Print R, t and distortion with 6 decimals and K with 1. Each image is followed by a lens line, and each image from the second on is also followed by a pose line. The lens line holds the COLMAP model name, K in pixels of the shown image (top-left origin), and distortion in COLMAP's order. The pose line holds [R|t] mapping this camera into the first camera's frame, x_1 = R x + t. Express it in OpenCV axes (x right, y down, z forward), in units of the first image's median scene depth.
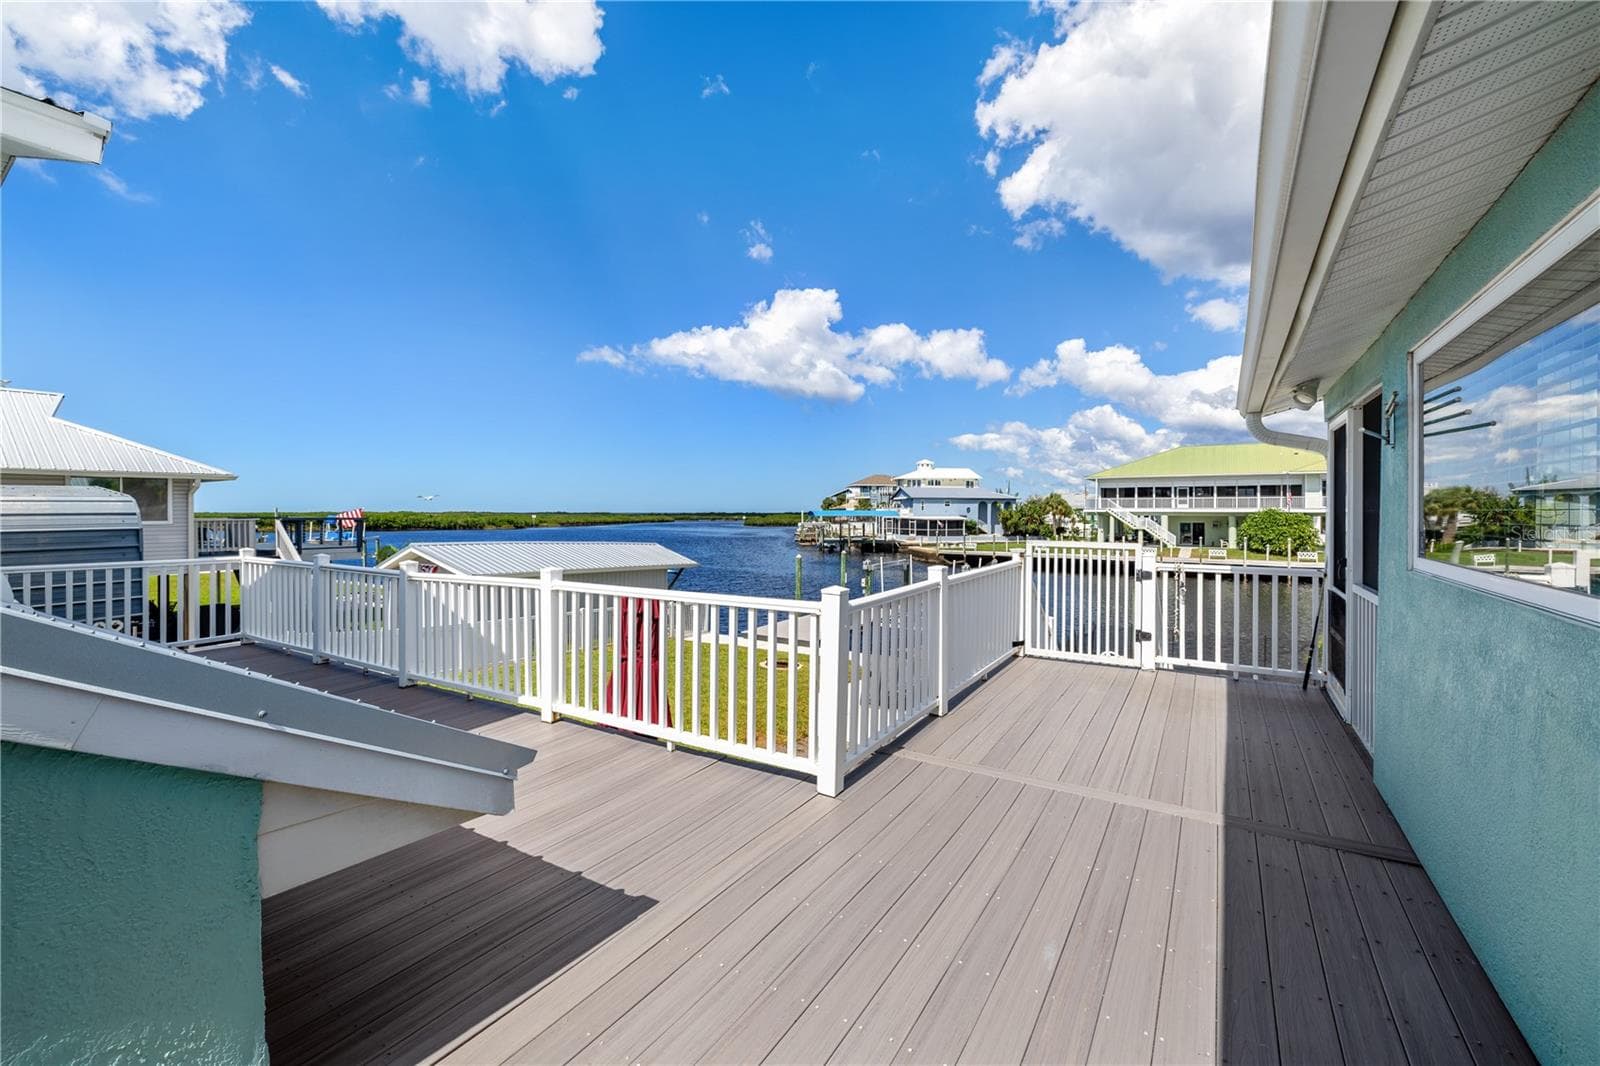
lens RADIAL K [[673.2, 0, 789.1], [0, 673.2, 532.1], [0, 0, 1]] dist [-0.001834, -0.000445]
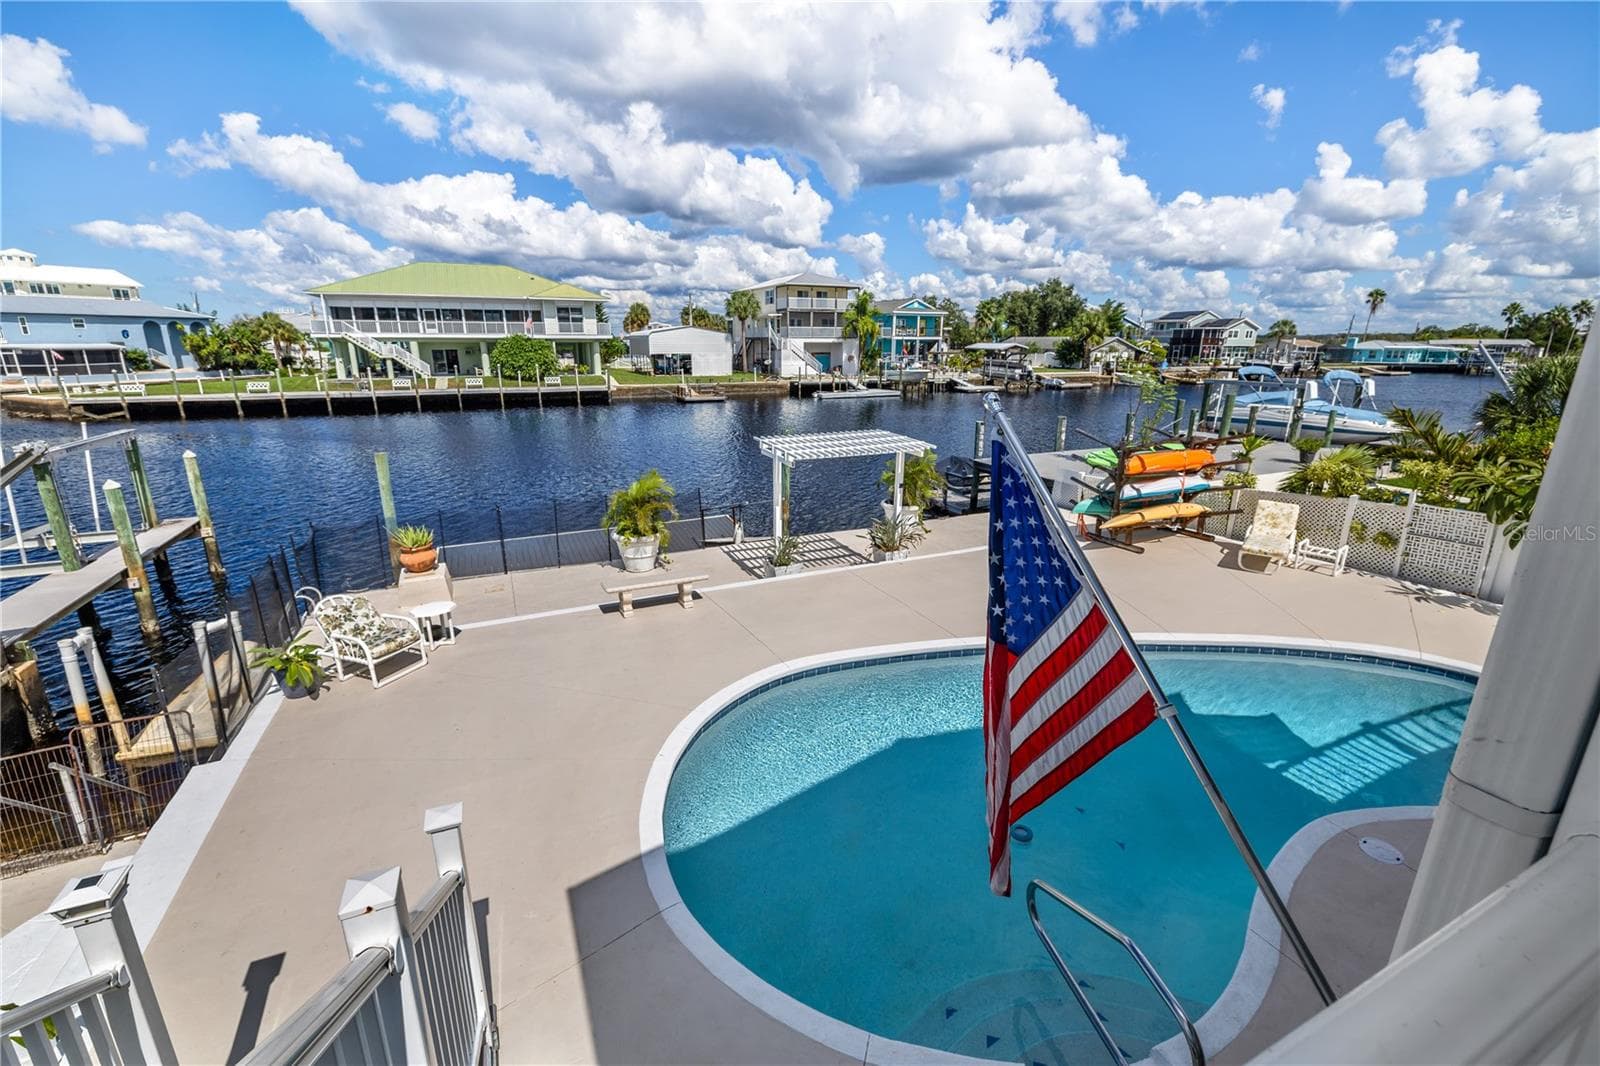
lens RADIAL K [[673.2, 0, 791.7], [0, 673.2, 521.6], [0, 0, 1]] dist [-0.001834, -0.000445]
pose [[0.531997, -0.219030, 0.817927, 0.040648], [0.021688, 0.969173, 0.245425, -0.001311], [-0.846469, -0.112826, 0.520347, 0.080040]]
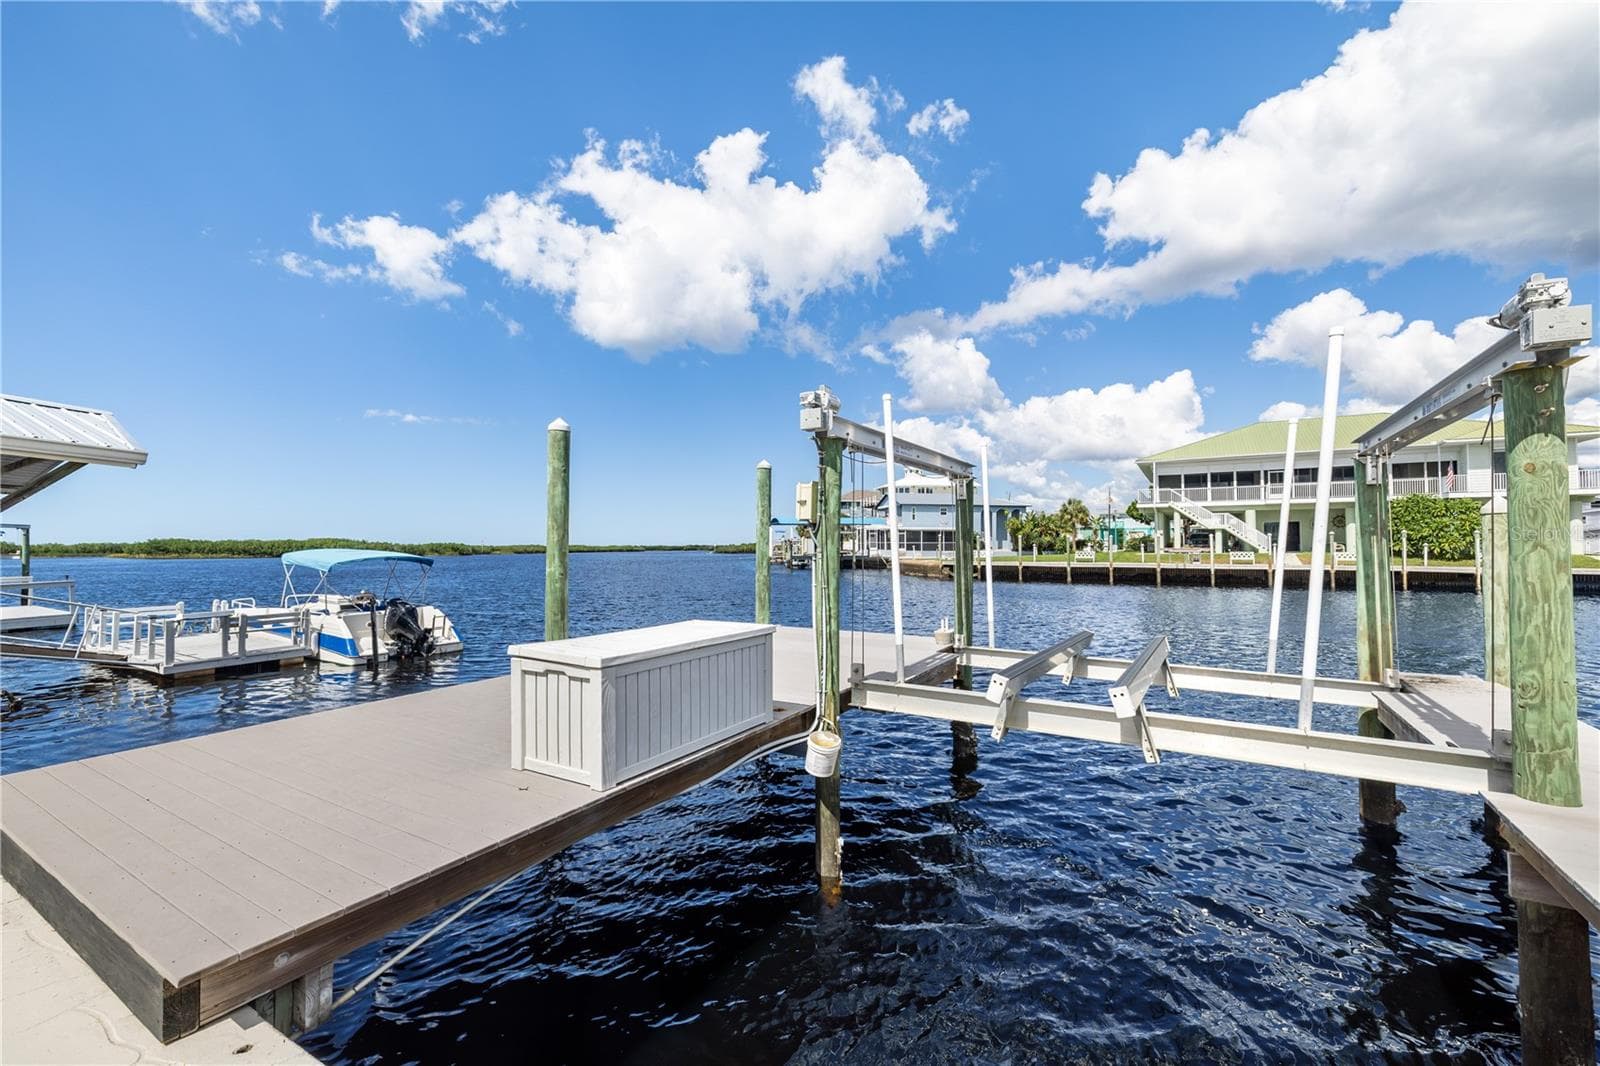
lens RADIAL K [[673.2, 0, 773.5], [0, 673.2, 538.1], [0, 0, 1]] dist [-0.001834, -0.000445]
pose [[0.999943, -0.009738, 0.004304, 0.034940], [0.009894, 0.999239, -0.037738, 0.026842], [-0.003933, 0.037779, 0.999278, 0.260897]]
